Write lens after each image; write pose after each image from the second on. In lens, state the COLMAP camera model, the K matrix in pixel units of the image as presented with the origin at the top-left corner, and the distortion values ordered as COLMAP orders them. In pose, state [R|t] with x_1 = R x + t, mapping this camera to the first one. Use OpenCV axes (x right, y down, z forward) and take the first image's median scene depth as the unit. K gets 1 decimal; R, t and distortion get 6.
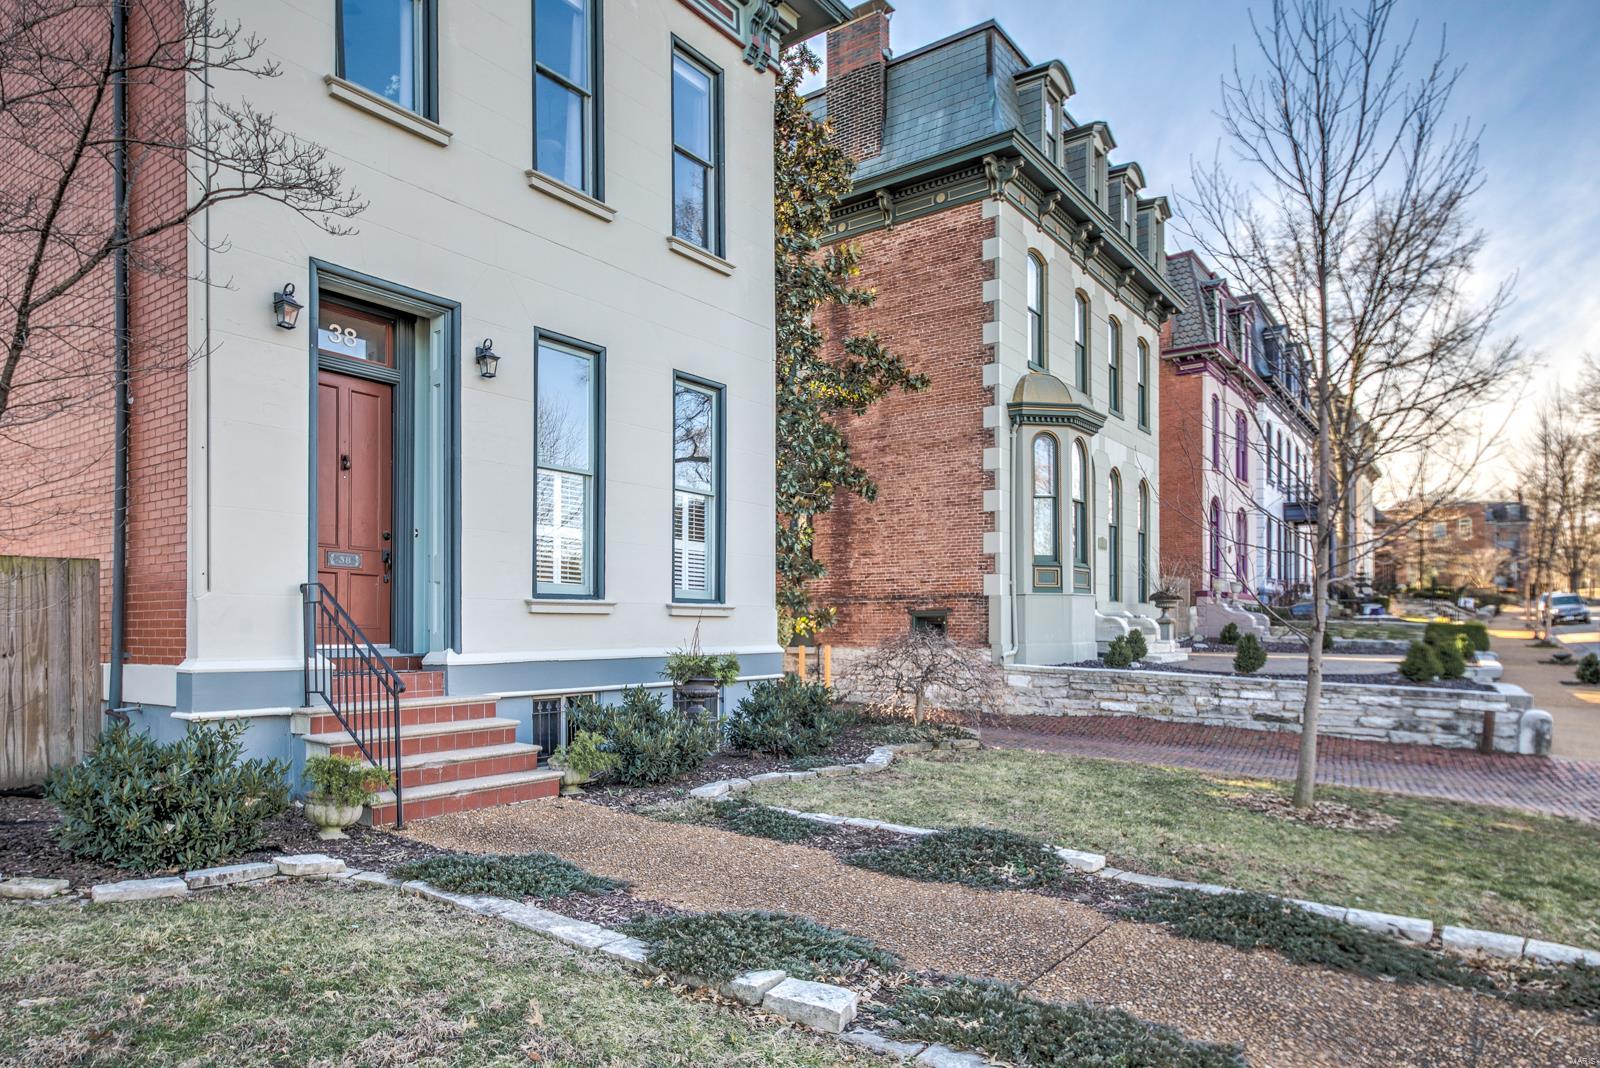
lens RADIAL K [[1031.1, 0, 800.0], [0, 1031.1, 534.0], [0, 0, 1]] dist [0.001509, 0.001620]
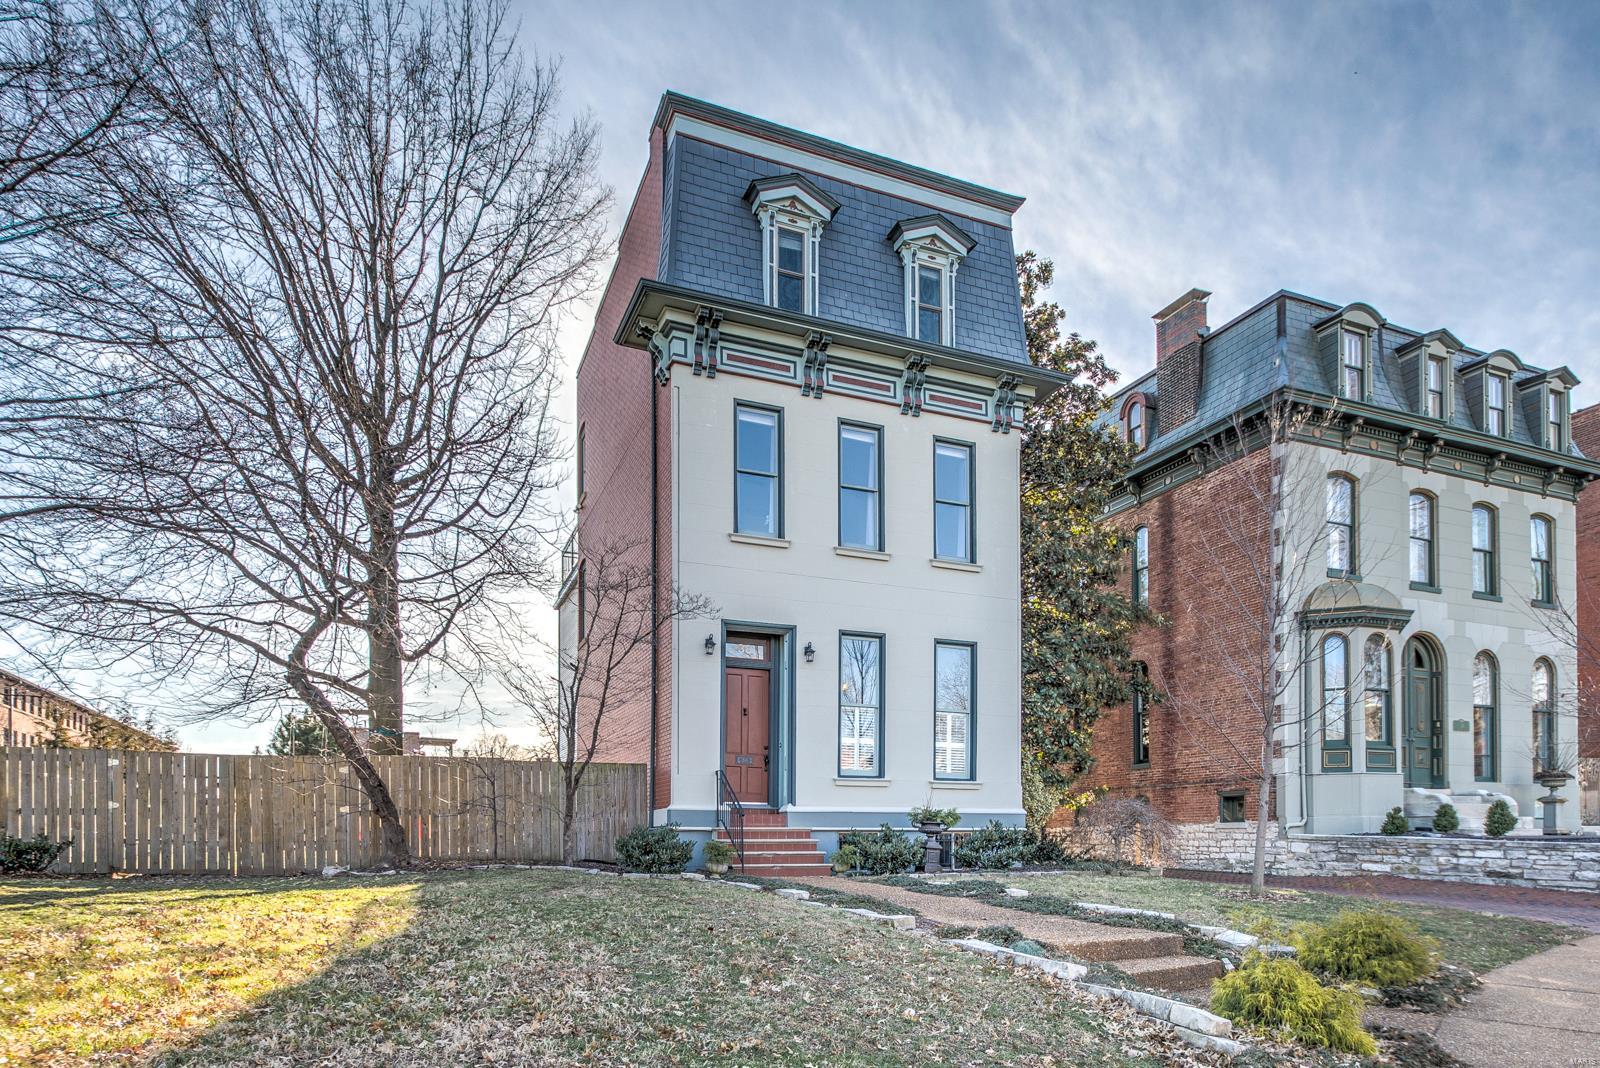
lens RADIAL K [[1011.4, 0, 800.0], [0, 1011.4, 534.0], [0, 0, 1]] dist [0.002389, -0.000943]
pose [[0.860506, -0.152493, -0.486081, 0.376215], [0.049412, 0.974633, -0.218287, 0.016716], [0.507038, 0.163819, 0.846212, -0.388193]]
